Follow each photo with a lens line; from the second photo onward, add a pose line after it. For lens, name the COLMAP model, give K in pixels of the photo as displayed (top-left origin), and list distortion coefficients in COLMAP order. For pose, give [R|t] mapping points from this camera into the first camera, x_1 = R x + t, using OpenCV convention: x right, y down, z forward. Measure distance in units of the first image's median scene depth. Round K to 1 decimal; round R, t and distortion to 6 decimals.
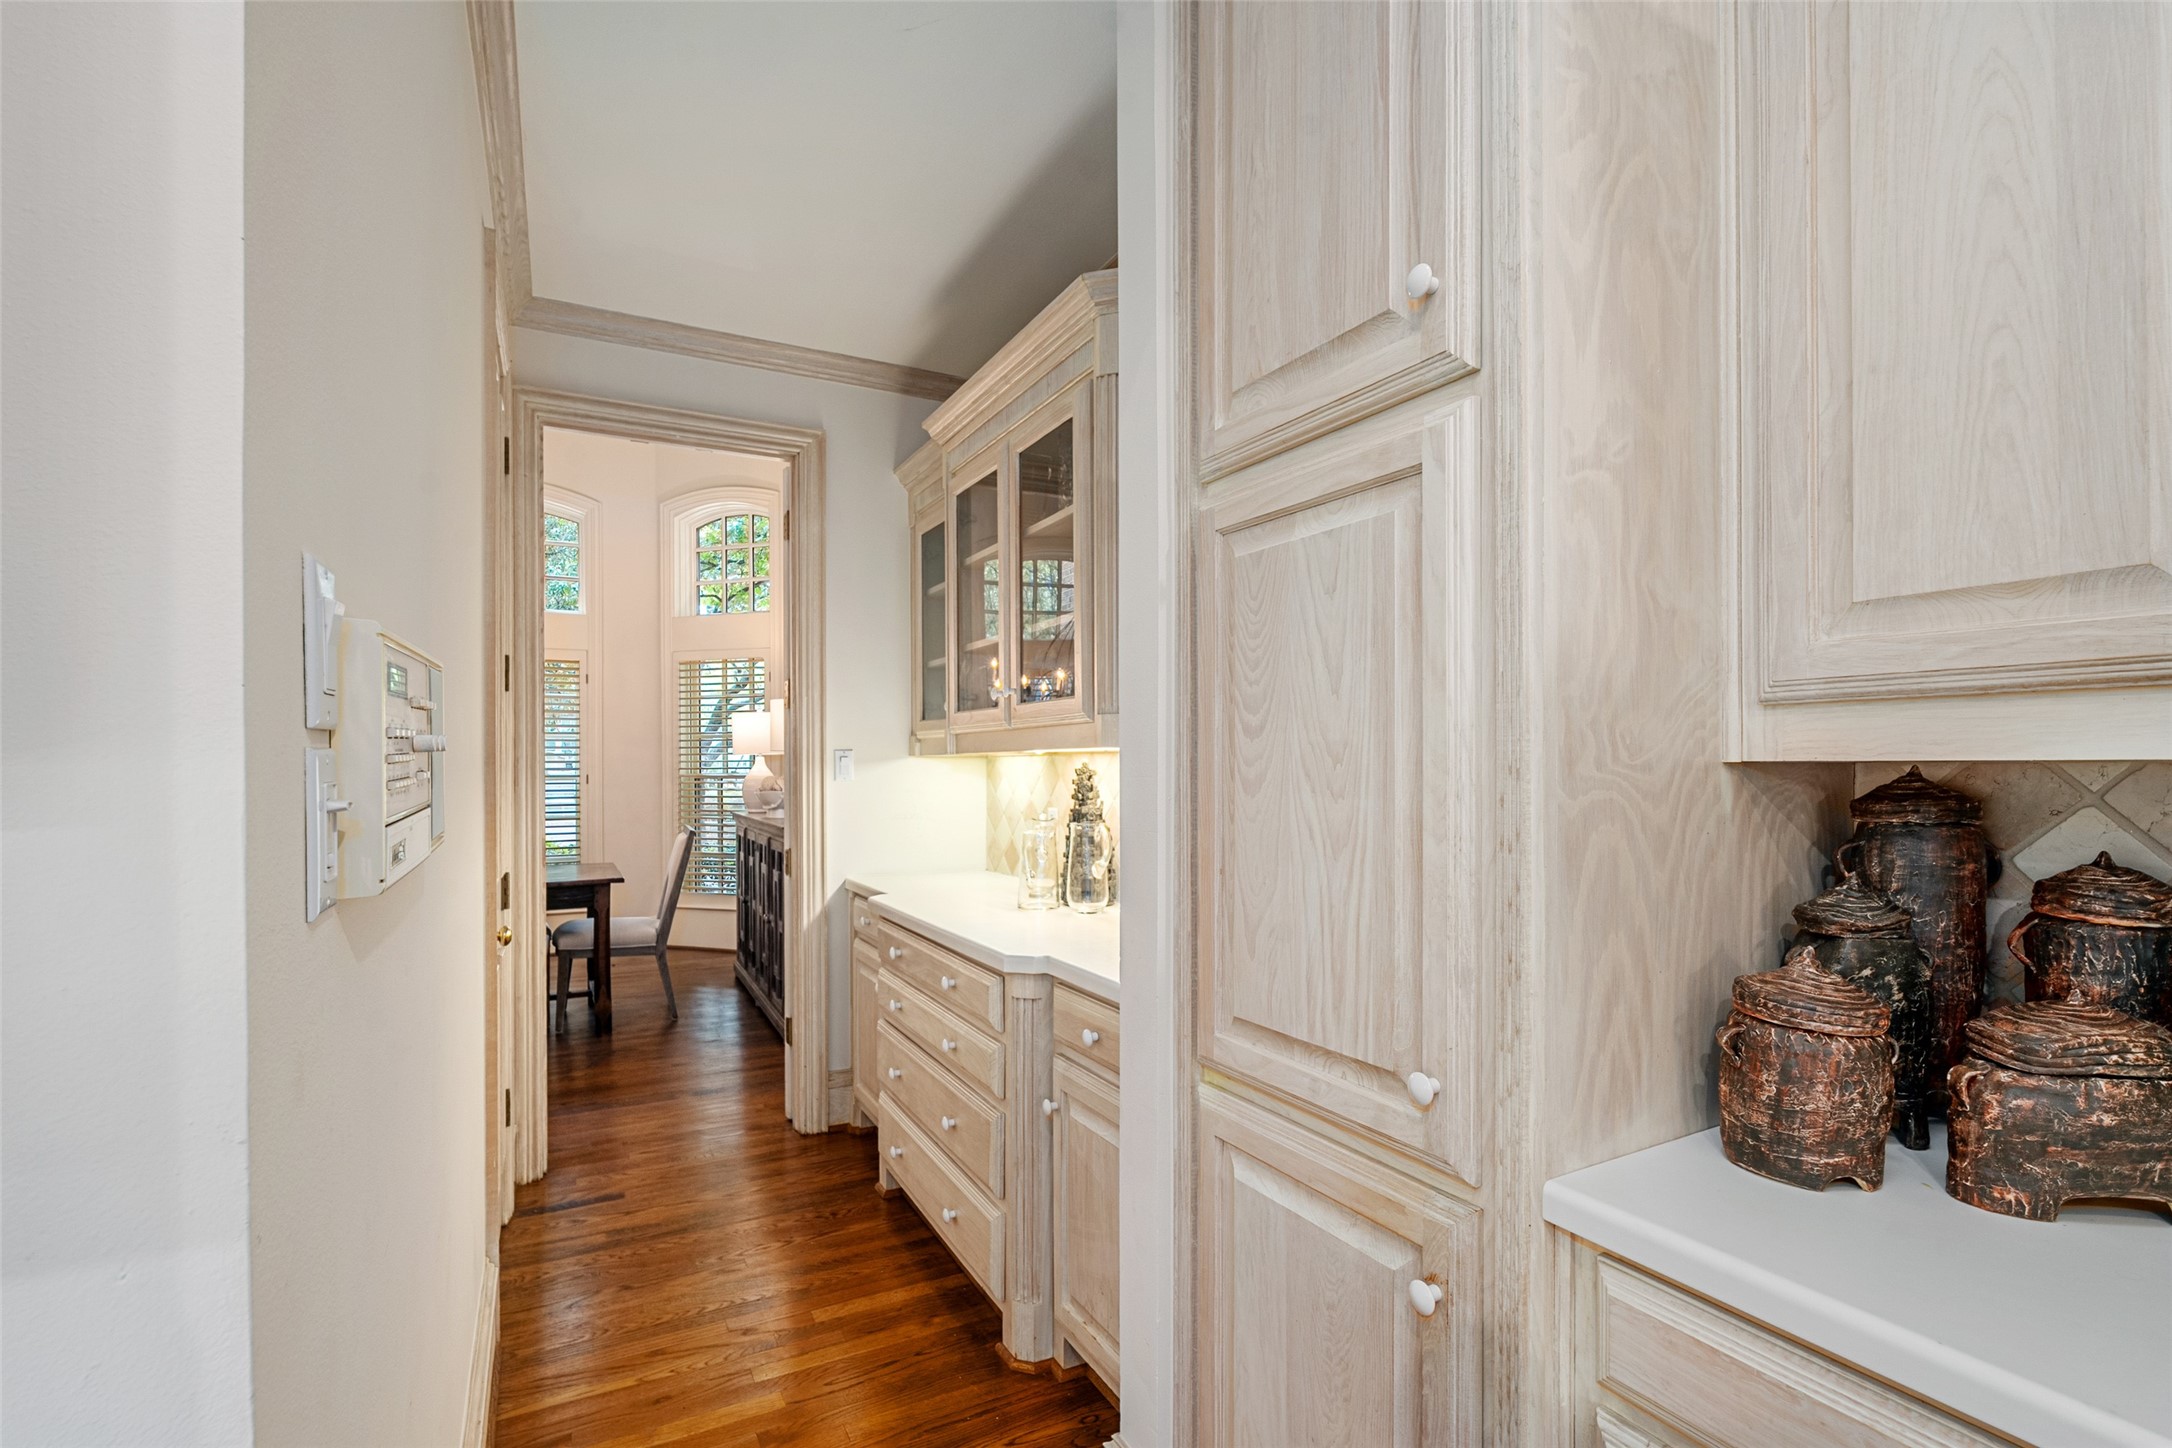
lens RADIAL K [[991.9, 0, 1081.7], [0, 991.9, 764.1], [0, 0, 1]] dist [-0.001461, -0.000113]
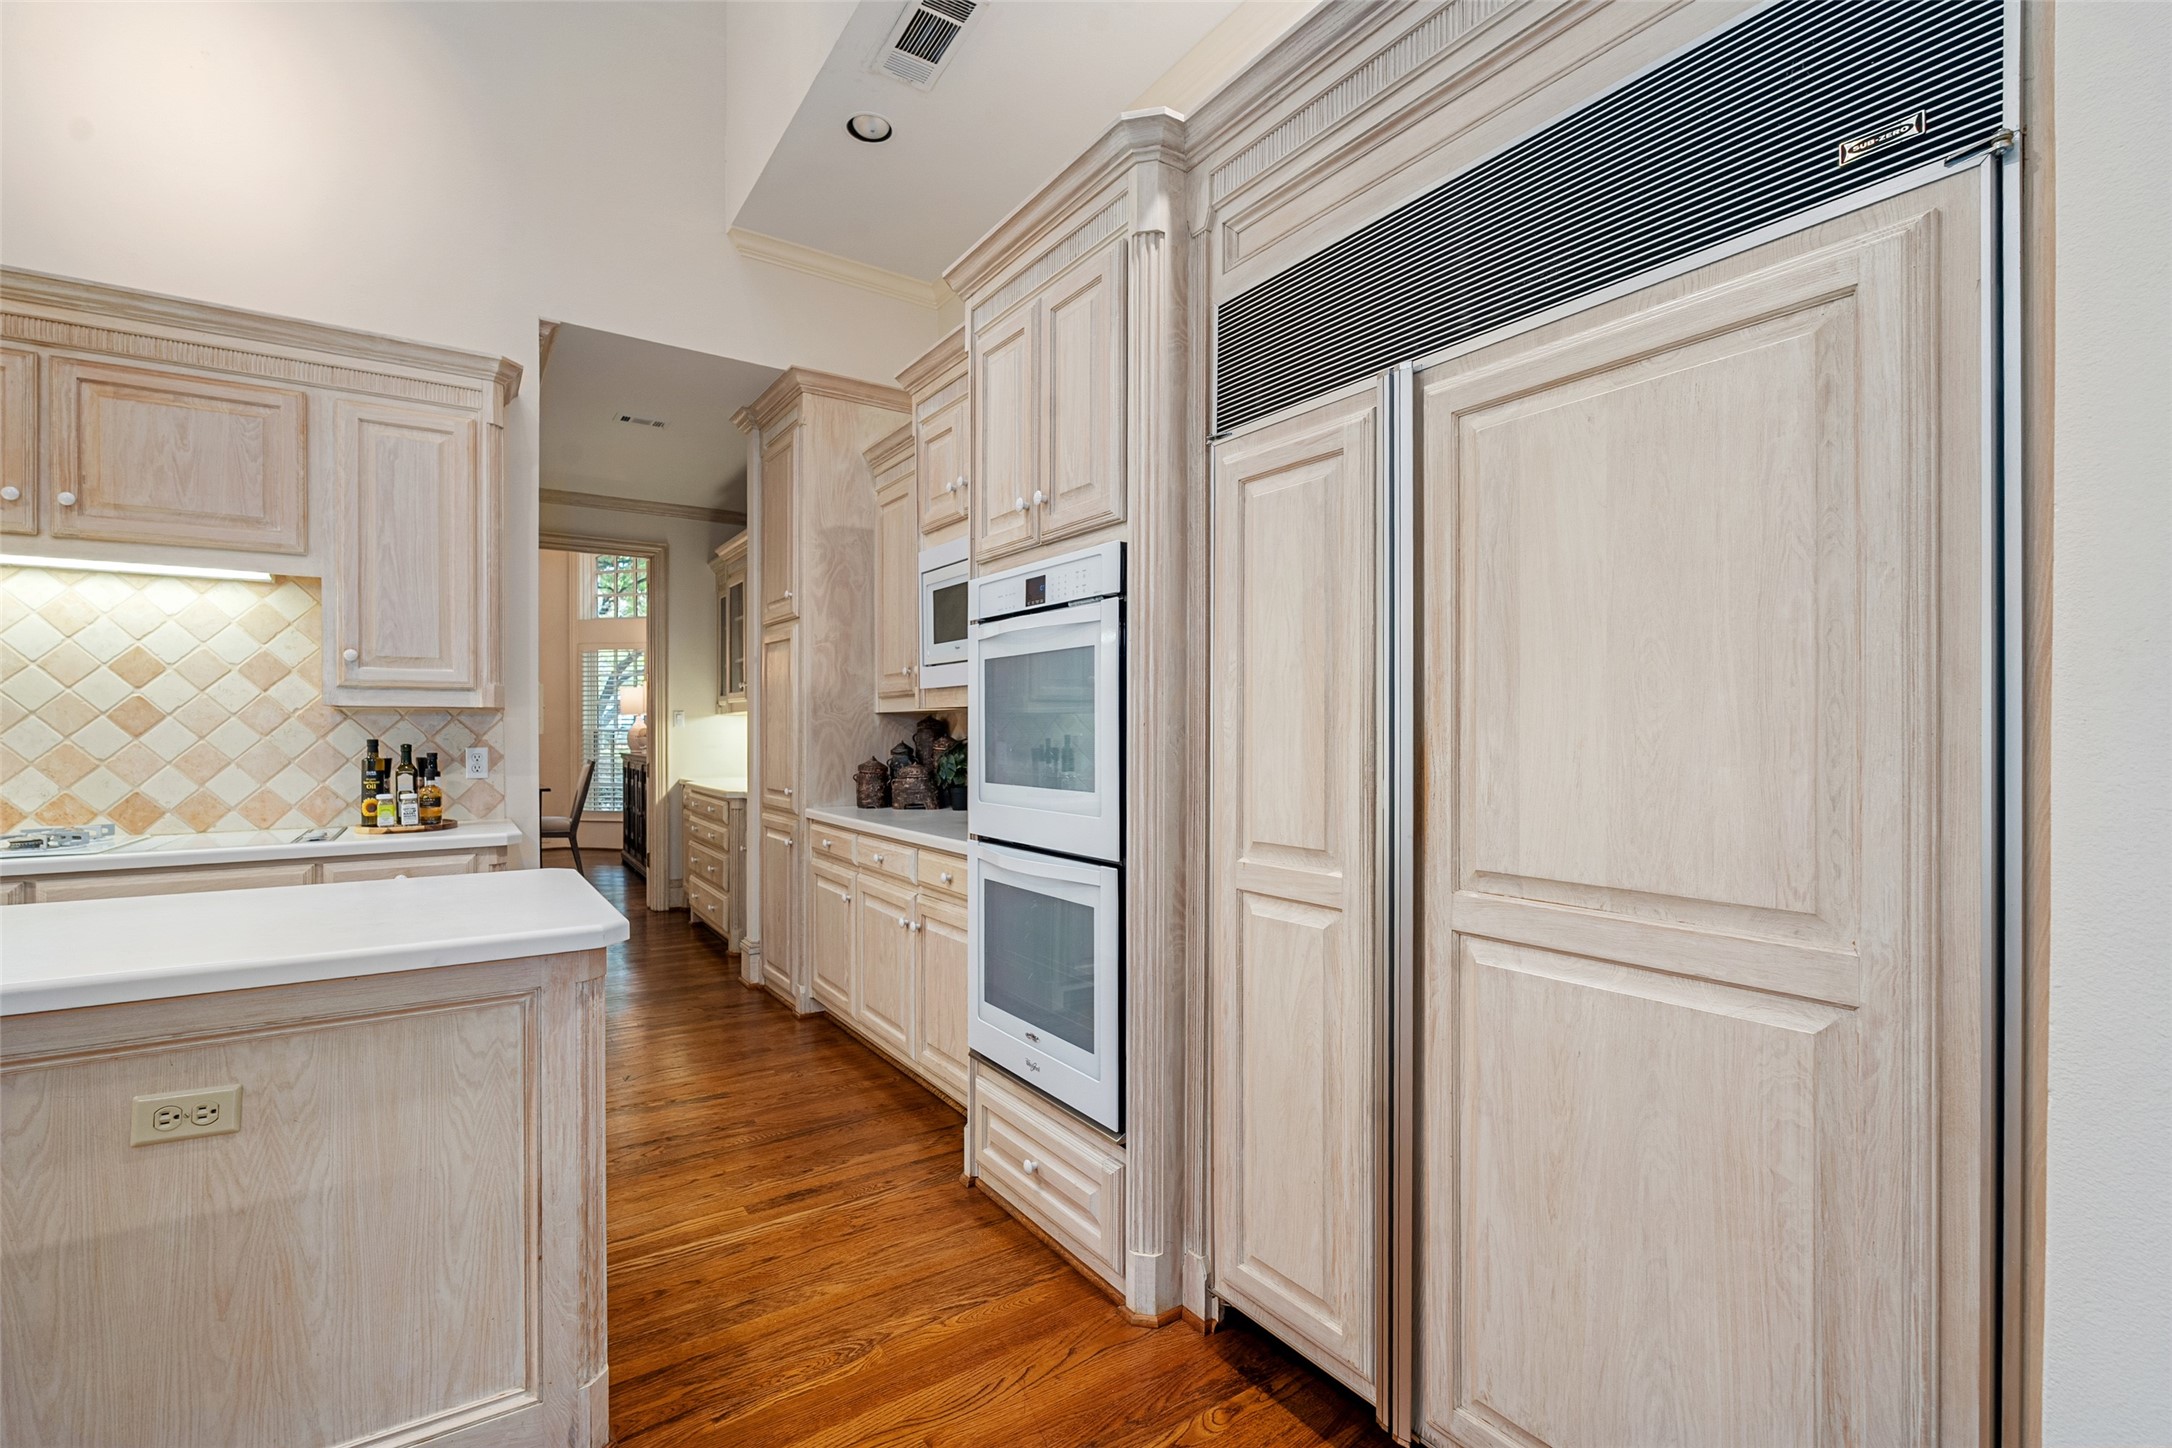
lens RADIAL K [[943.7, 0, 1100.5], [0, 943.7, 732.0], [0, 0, 1]] dist [-0.023279, -0.000347]
pose [[0.991912, 0.003042, 0.126887, 0.443979], [-0.003310, 0.999993, 0.001900, 0.026849], [-0.126881, -0.002305, 0.991915, -1.178655]]
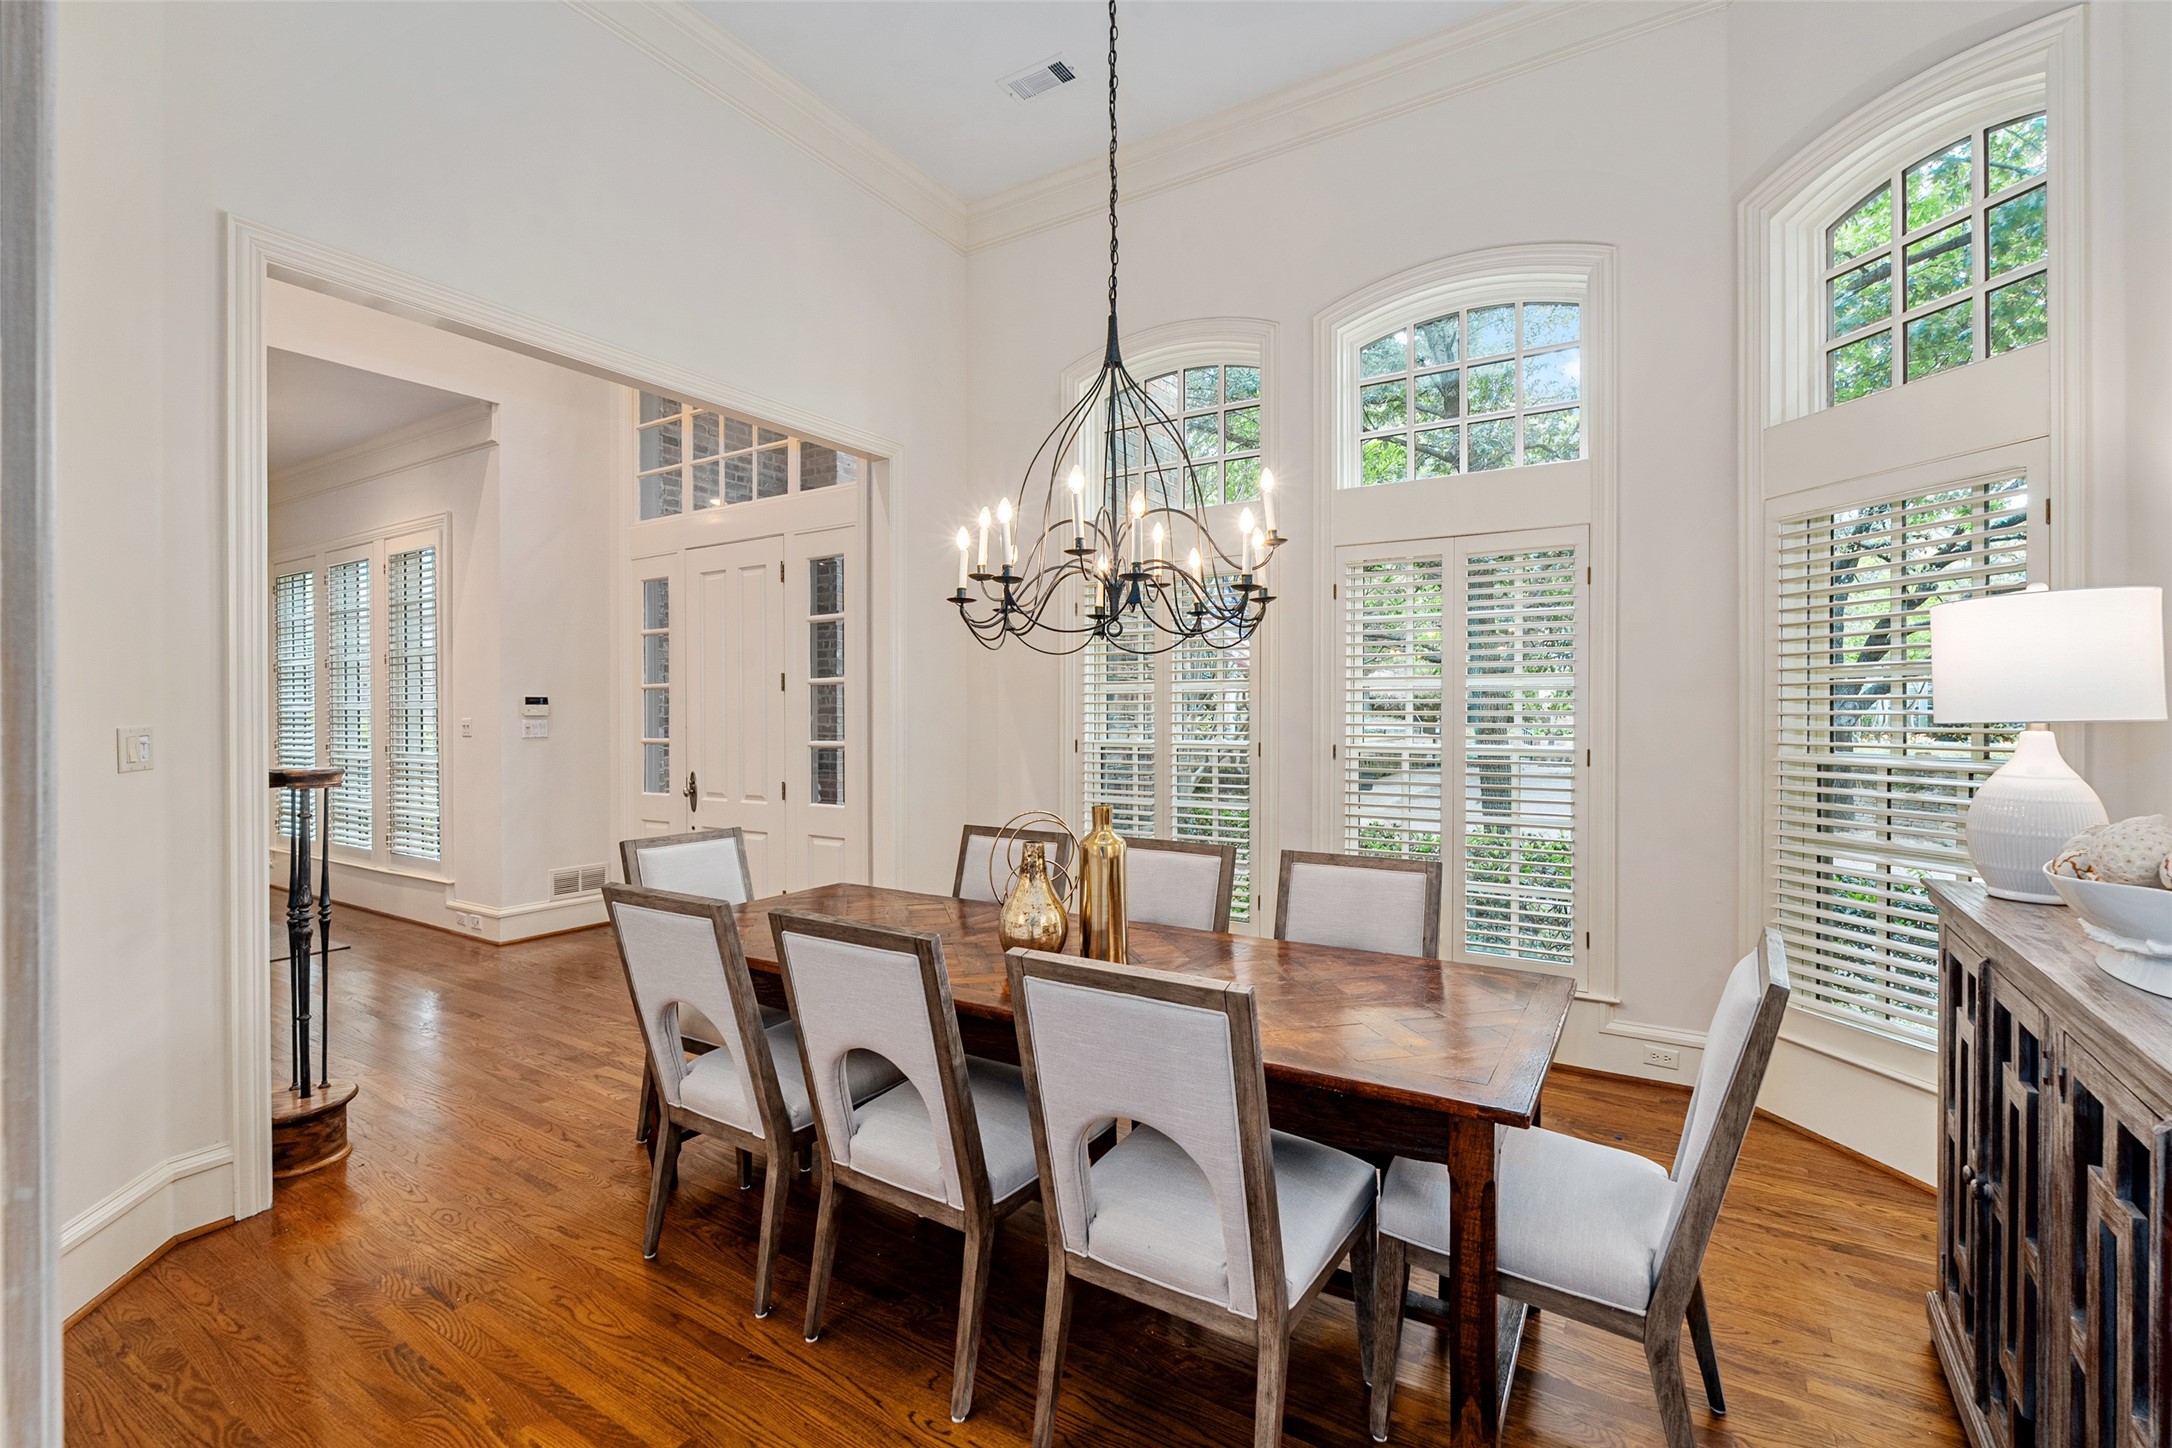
lens RADIAL K [[943.7, 0, 1100.5], [0, 943.7, 732.0], [0, 0, 1]] dist [-0.023279, -0.000347]
pose [[0.497003, 0.008701, -0.867705, -0.505713], [-0.000463, 0.999952, 0.009761, -0.023829], [0.867749, -0.004449, 0.496983, 1.373554]]
